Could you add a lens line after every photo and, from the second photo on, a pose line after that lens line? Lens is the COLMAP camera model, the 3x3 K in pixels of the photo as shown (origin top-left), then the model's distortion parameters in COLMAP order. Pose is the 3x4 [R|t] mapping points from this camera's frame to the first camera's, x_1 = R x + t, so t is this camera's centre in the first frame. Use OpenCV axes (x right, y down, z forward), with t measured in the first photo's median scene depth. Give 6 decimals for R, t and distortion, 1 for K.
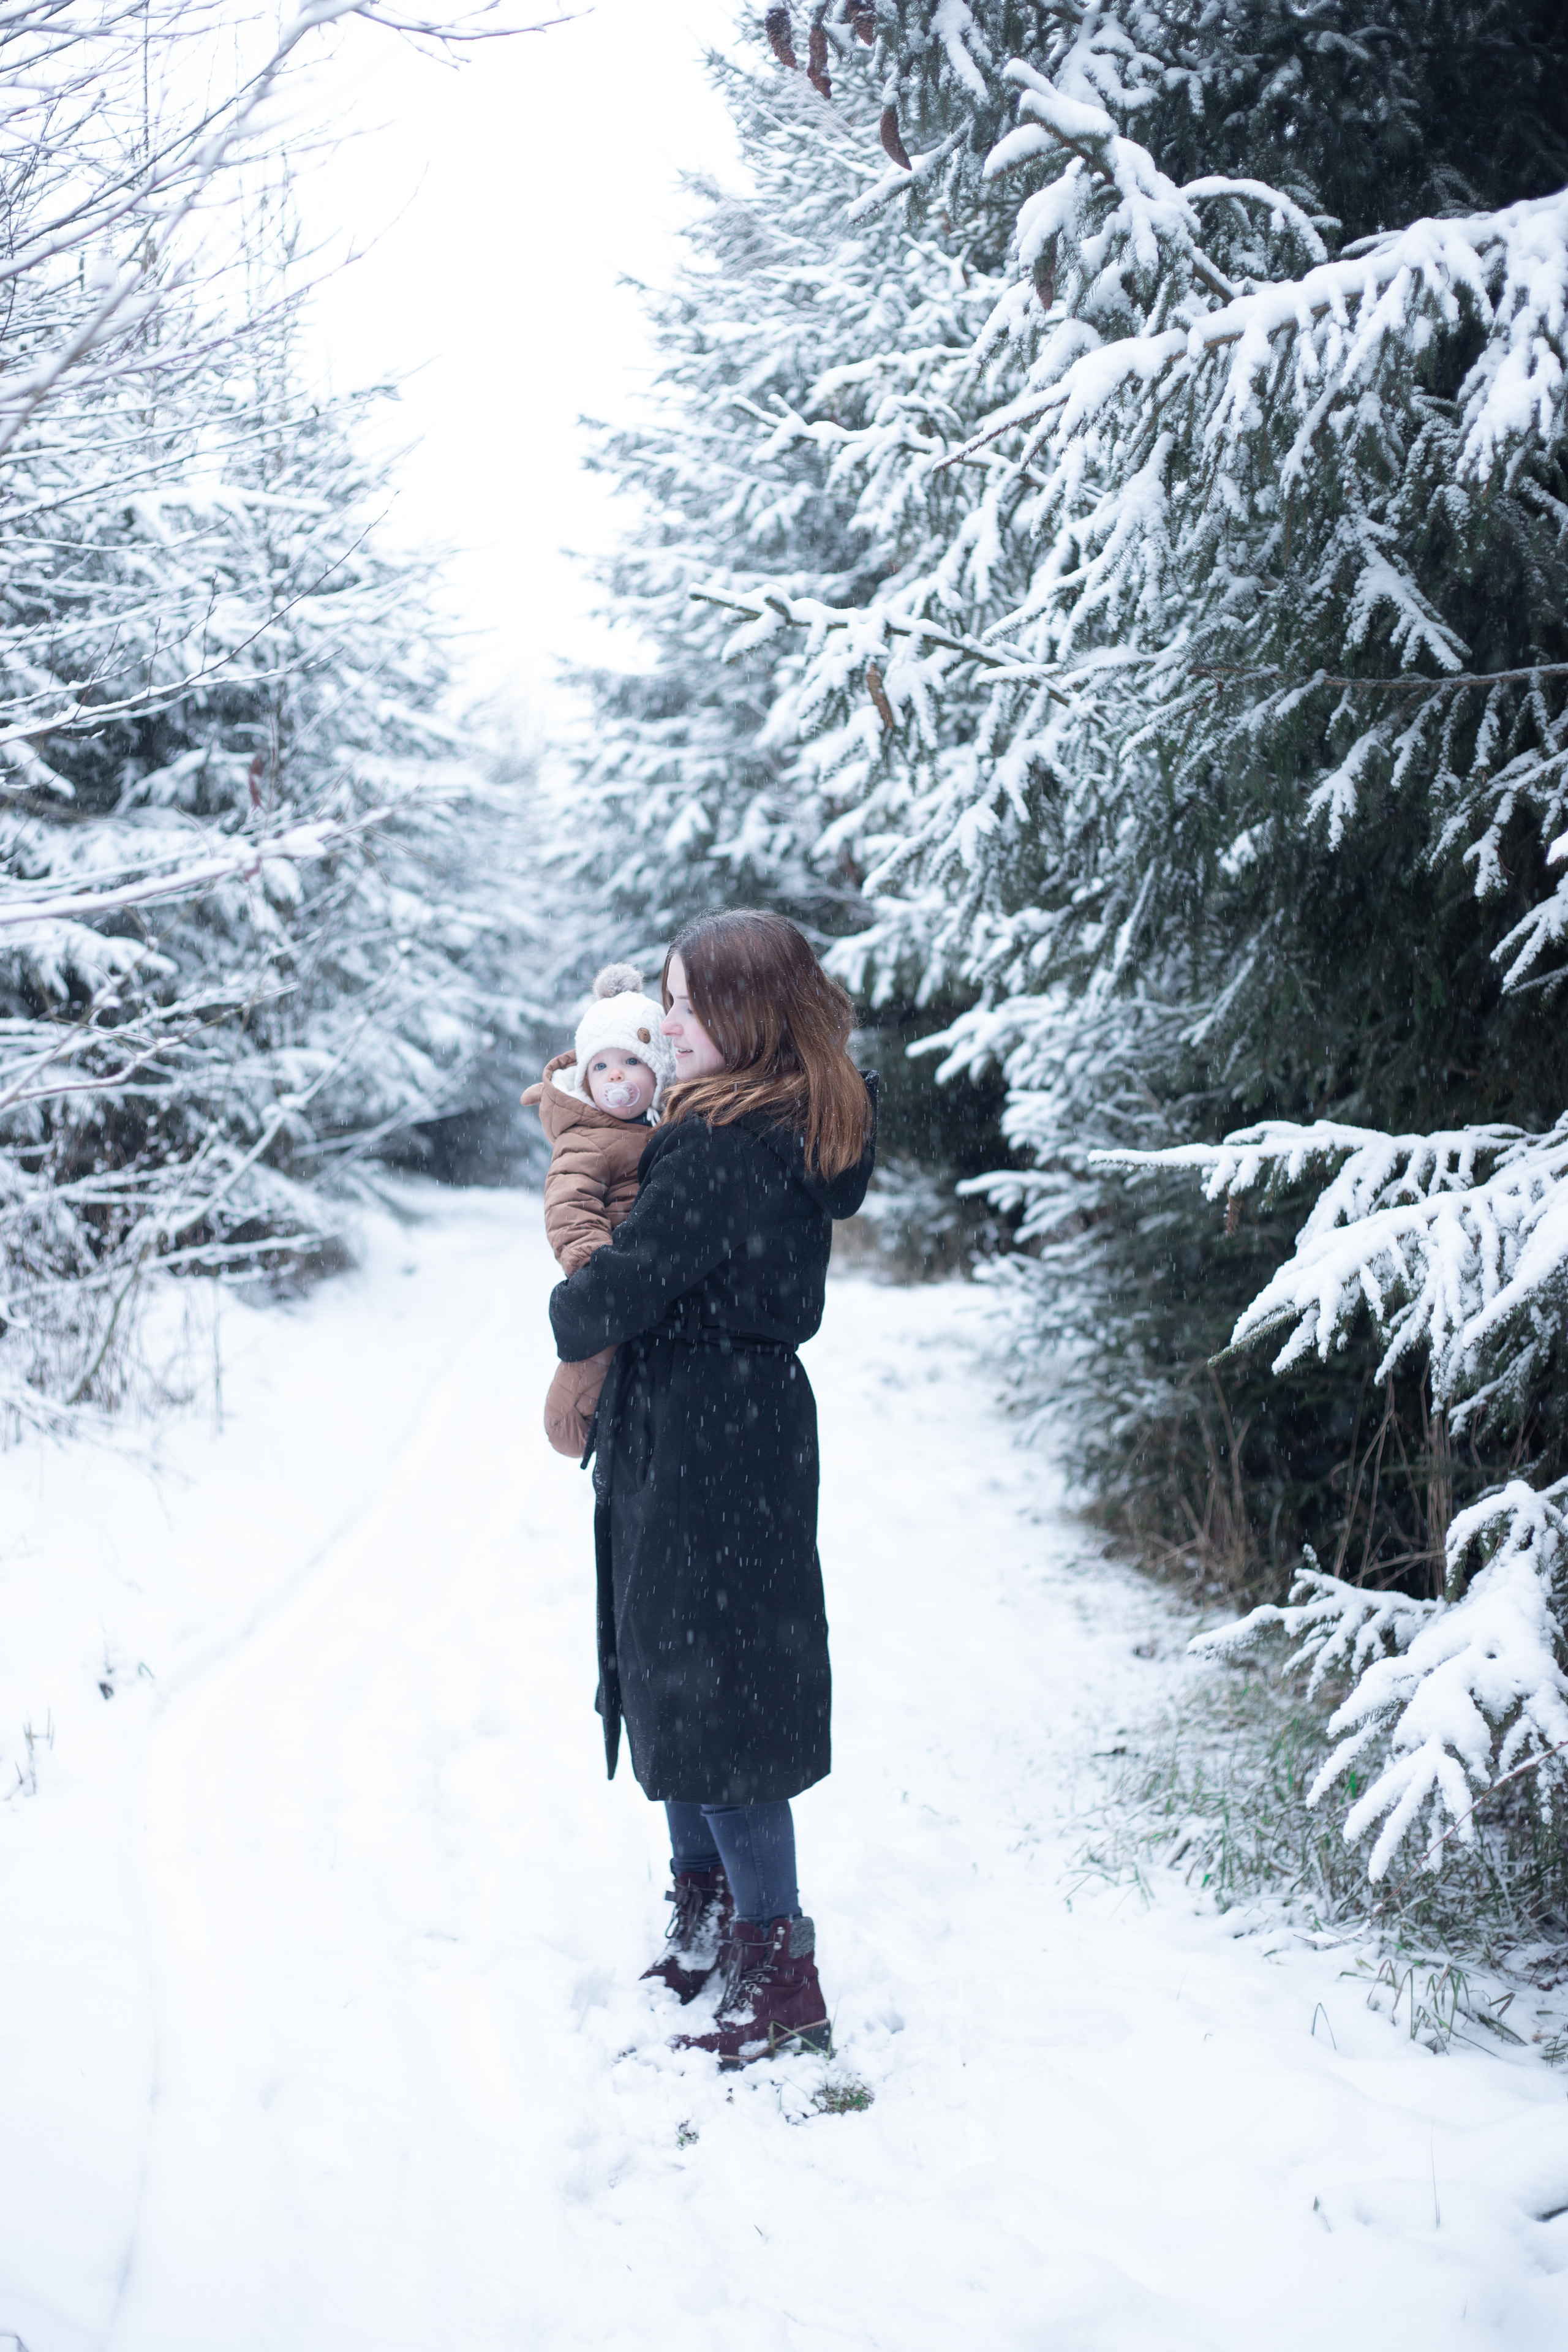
lens RADIAL K [[3237.7, 0, 783.4], [0, 3237.7, 1178.8], [0, 0, 1]] dist [-0.113128, 0.000000]
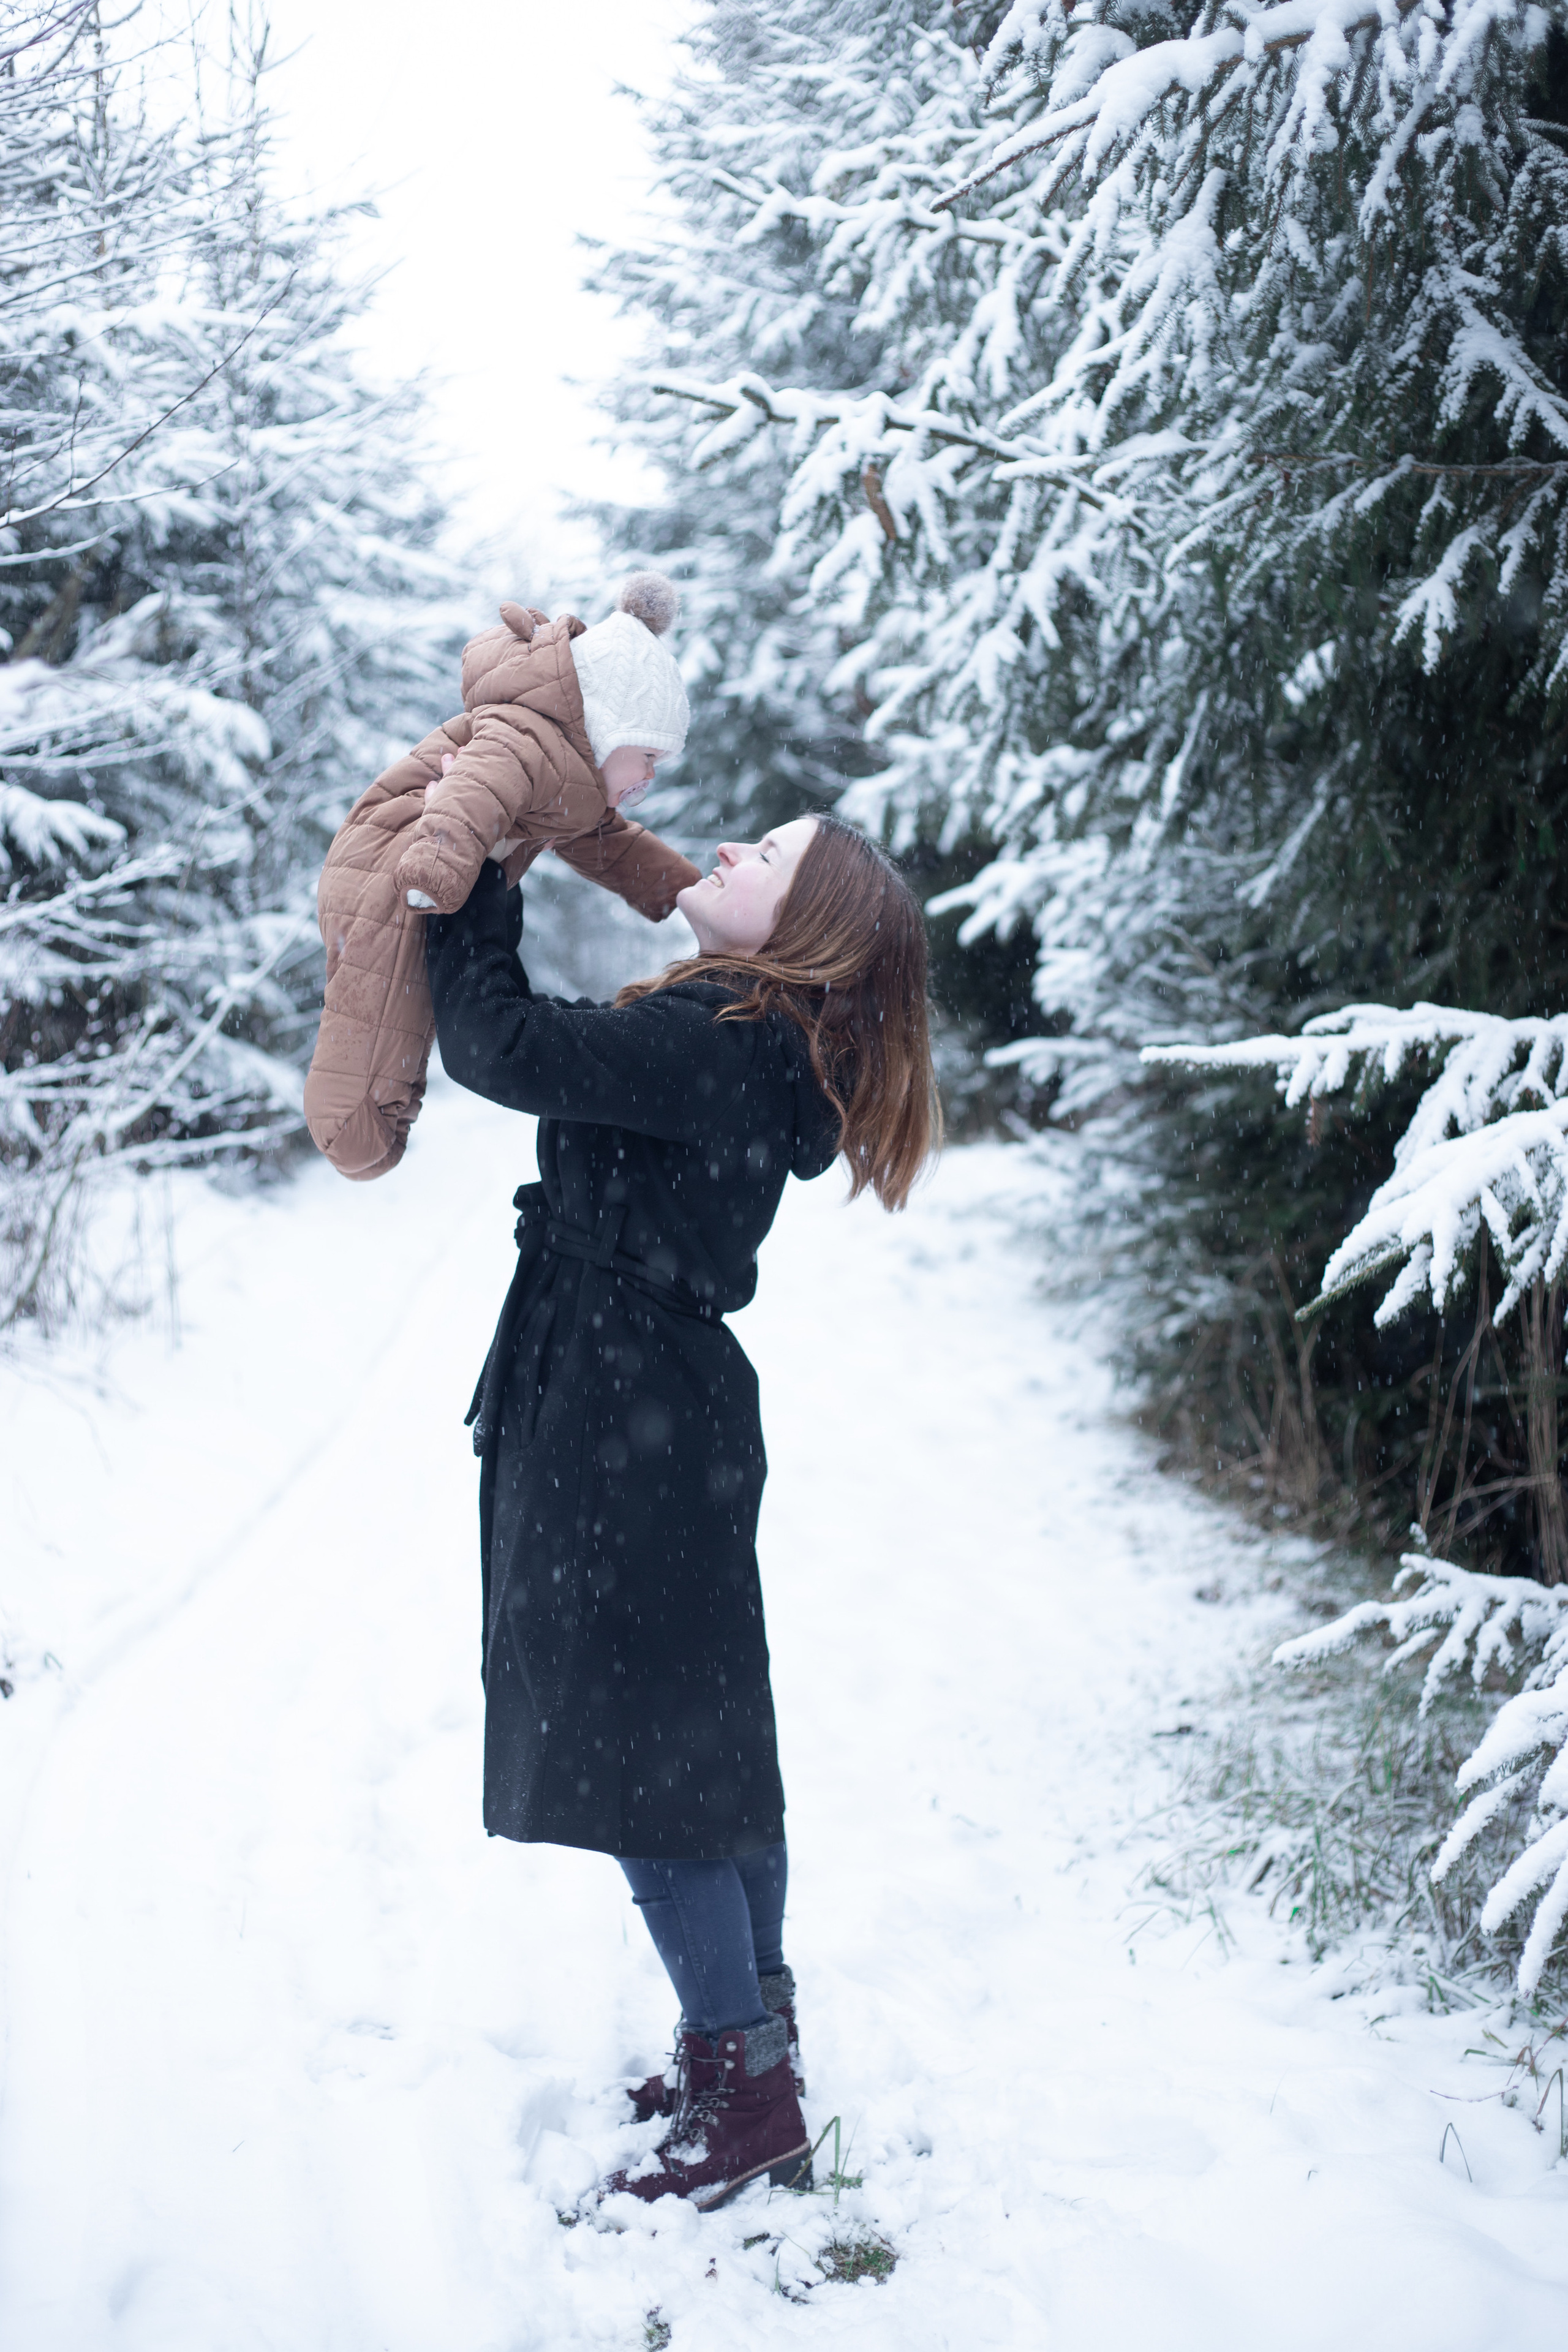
lens RADIAL K [[3237.7, 0, 789.0], [0, 3237.7, 1159.8], [0, 0, 1]] dist [-0.113128, 0.000000]
pose [[0.999707, -0.021995, -0.010118, 0.010368], [0.022420, 0.998781, 0.043974, -0.014249], [0.009139, -0.044188, 0.998981, 0.140666]]
